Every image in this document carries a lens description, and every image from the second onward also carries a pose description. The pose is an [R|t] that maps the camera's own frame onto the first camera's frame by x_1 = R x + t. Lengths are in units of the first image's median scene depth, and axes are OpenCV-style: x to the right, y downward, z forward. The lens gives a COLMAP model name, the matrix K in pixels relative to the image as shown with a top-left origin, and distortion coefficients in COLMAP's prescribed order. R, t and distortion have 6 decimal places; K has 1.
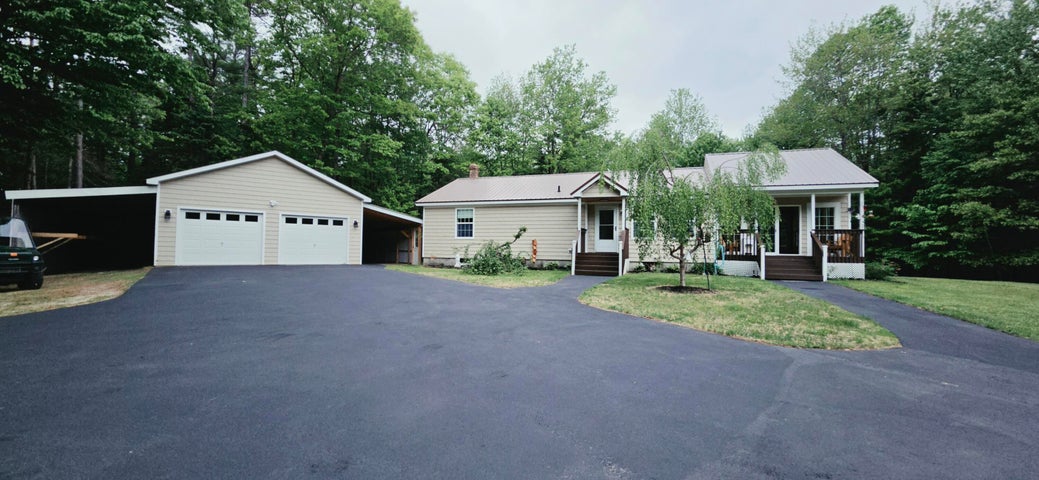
lens RADIAL K [[424.5, 0, 519.5], [0, 424.5, 240.0], [0, 0, 1]] dist [-0.000055, -0.000635]
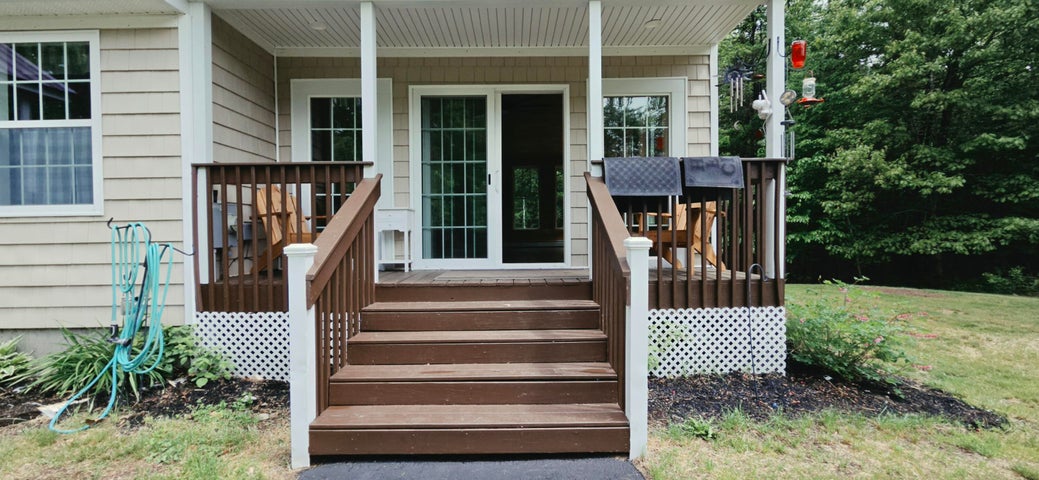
lens RADIAL K [[424.5, 0, 519.5], [0, 424.5, 240.0], [0, 0, 1]] dist [-0.000055, -0.000635]
pose [[0.942716, -0.028946, 0.332338, 0.477961], [0.014953, 0.998894, 0.044588, 0.004531], [-0.333261, -0.037065, 0.942106, 0.661079]]
